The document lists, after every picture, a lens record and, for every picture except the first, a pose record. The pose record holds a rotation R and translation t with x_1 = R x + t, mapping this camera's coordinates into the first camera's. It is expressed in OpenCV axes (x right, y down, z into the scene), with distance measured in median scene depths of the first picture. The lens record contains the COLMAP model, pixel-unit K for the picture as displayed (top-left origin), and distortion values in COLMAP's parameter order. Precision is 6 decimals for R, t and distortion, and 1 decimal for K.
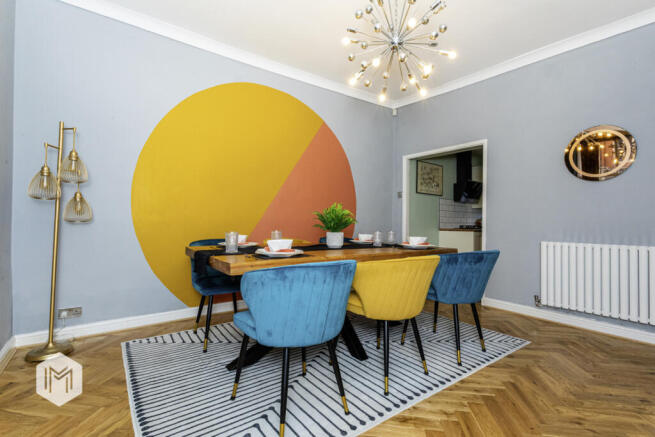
lens RADIAL K [[305.9, 0, 327.5], [0, 305.9, 218.5], [0, 0, 1]] dist [0.001383, -0.006023]
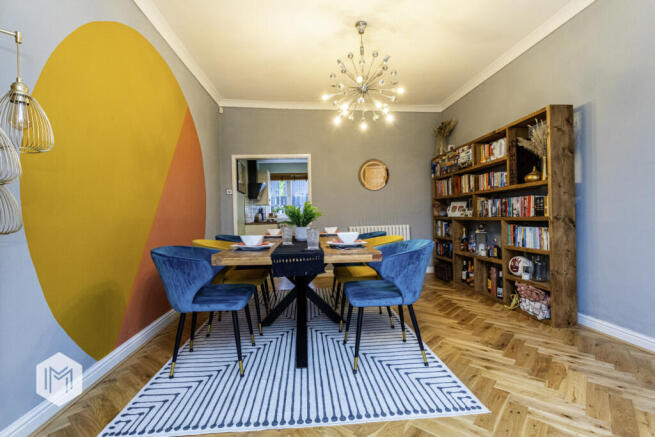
lens RADIAL K [[305.9, 0, 327.5], [0, 305.9, 218.5], [0, 0, 1]] dist [0.001383, -0.006023]
pose [[0.544499, -0.036944, 0.837947, -0.775139], [0.028295, 0.999270, 0.025670, -0.010519], [-0.838284, 0.009732, 0.545147, 0.271191]]
